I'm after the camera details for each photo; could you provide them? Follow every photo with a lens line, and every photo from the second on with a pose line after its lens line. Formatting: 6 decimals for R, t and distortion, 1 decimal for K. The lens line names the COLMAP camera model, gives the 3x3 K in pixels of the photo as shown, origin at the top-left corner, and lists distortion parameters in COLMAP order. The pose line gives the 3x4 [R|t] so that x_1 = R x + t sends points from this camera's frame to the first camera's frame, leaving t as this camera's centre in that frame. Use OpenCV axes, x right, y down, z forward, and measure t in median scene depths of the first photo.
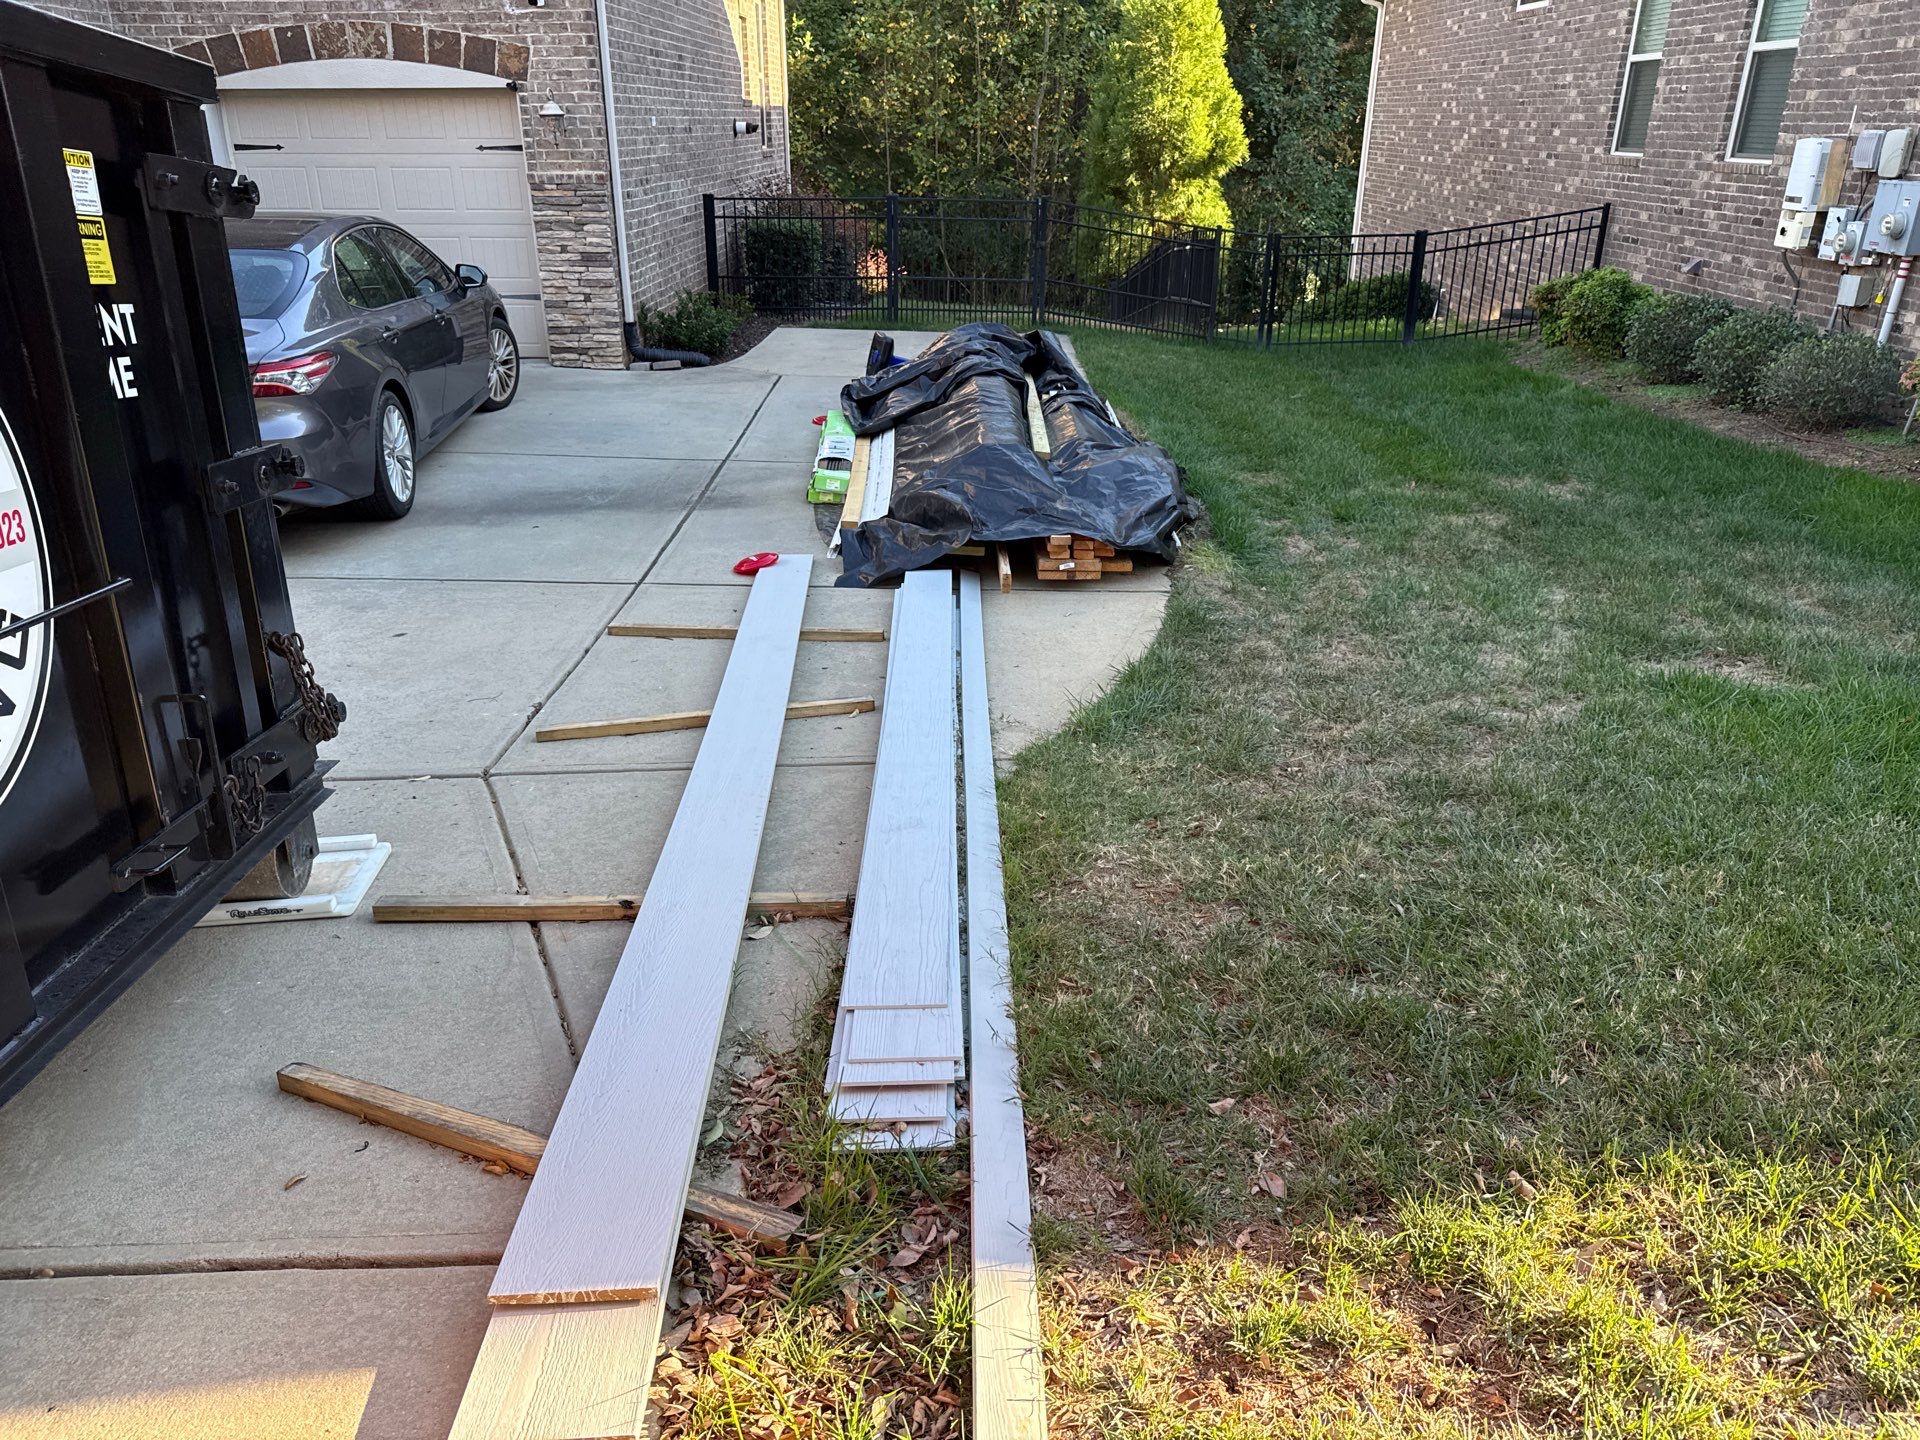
lens RADIAL K [[1343.2, 0, 942.1], [0, 1343.2, 733.7], [0, 0, 1]] dist [-0.004348, -0.004234]
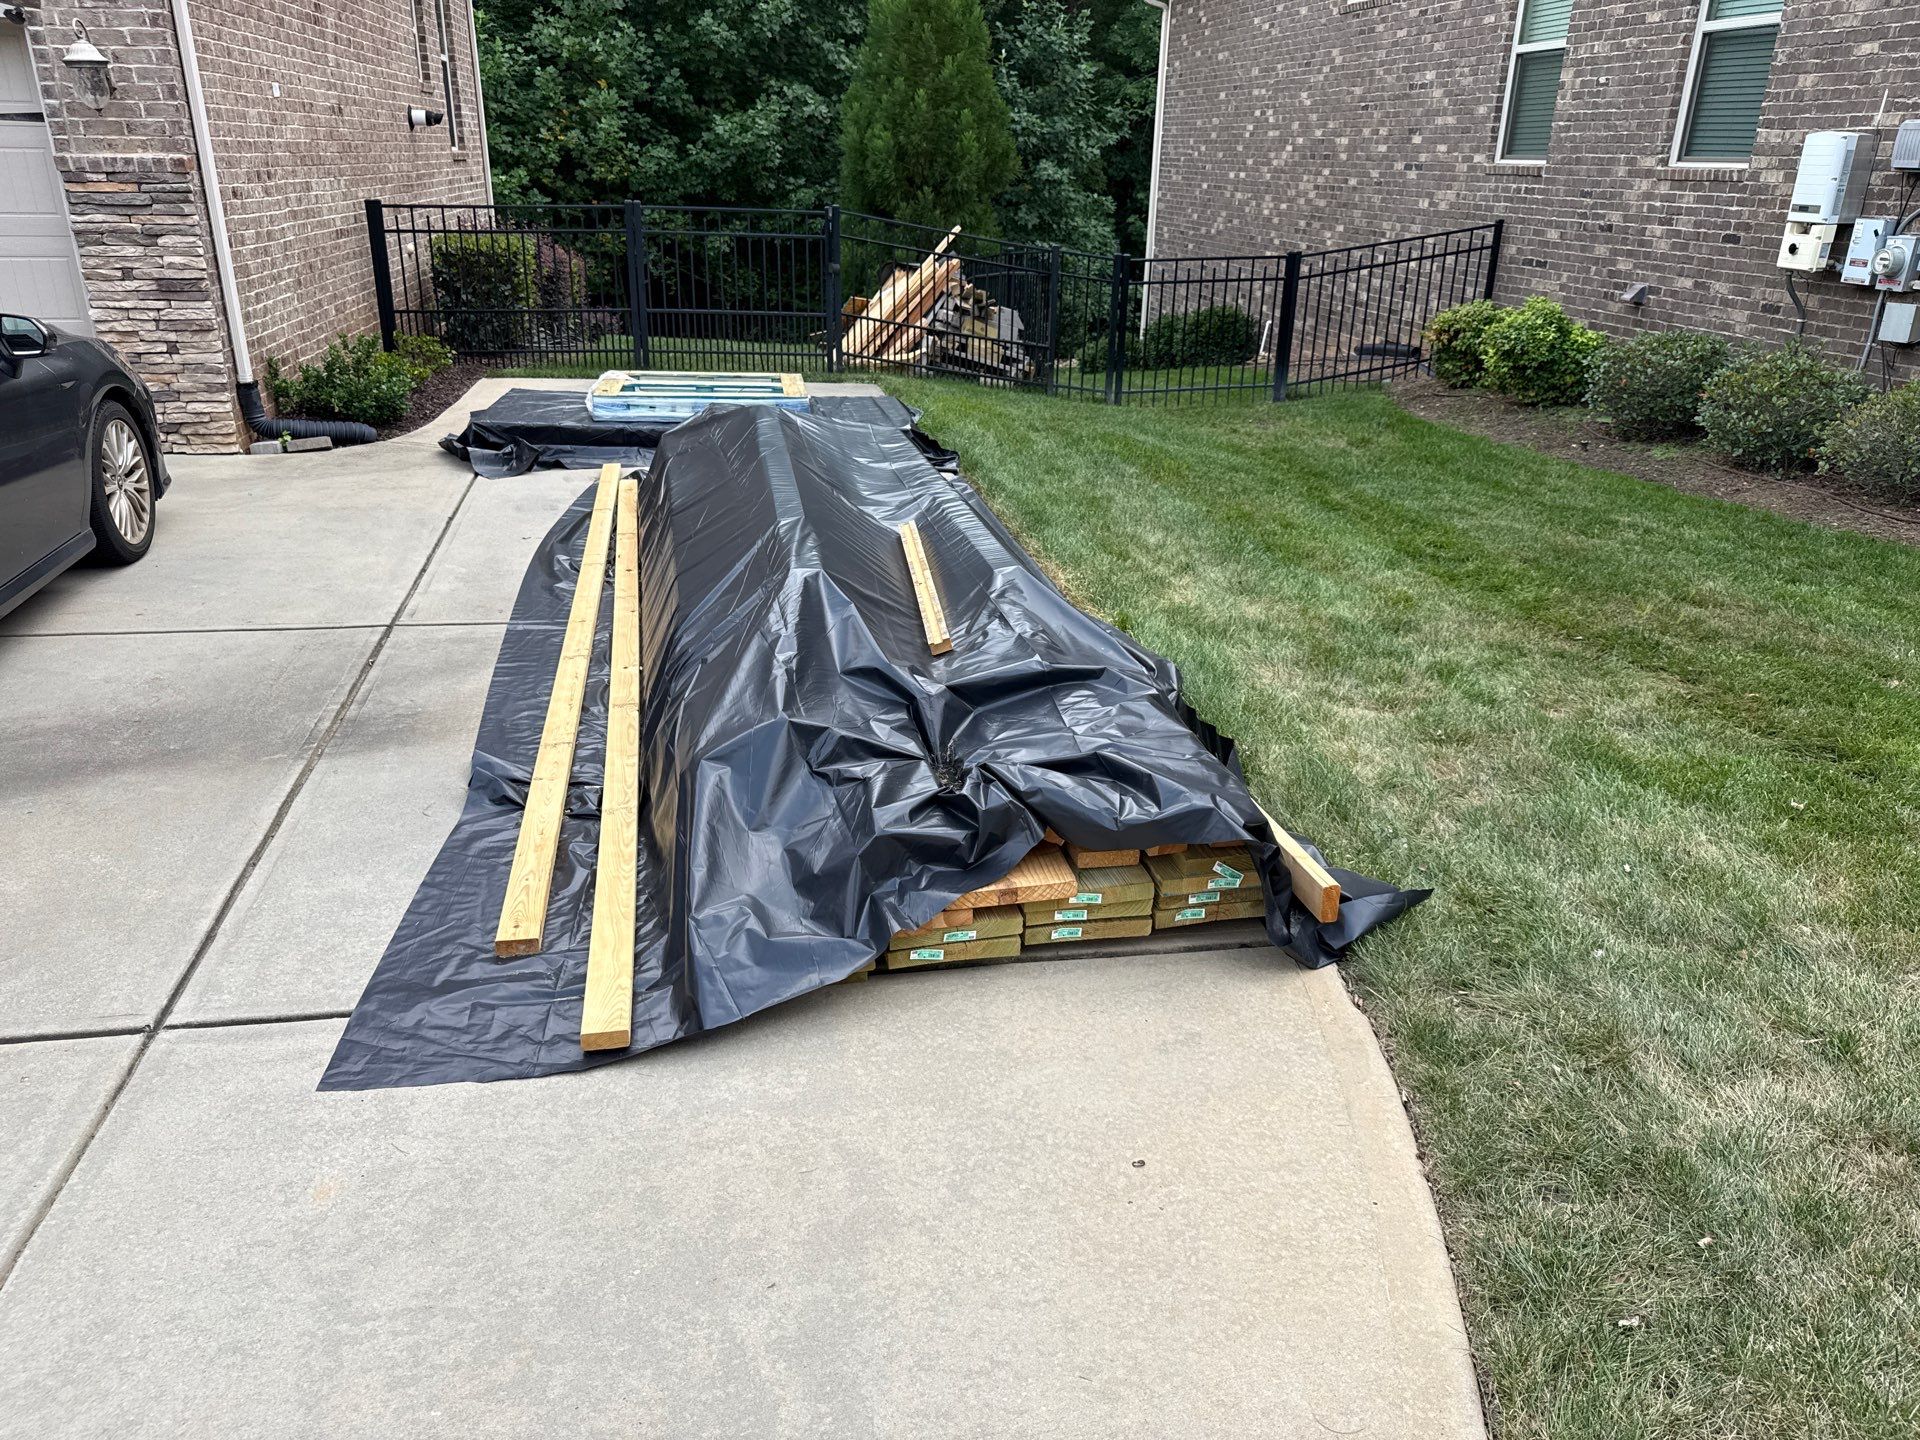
lens RADIAL K [[1365.2, 0, 930.5], [0, 1365.2, 729.7], [0, 0, 1]] dist [-0.003234, -0.005031]
pose [[0.983036, -0.058680, 0.173772, -0.024161], [0.063577, 0.997718, -0.022748, -0.086728], [-0.172040, 0.033410, 0.984523, 0.249806]]
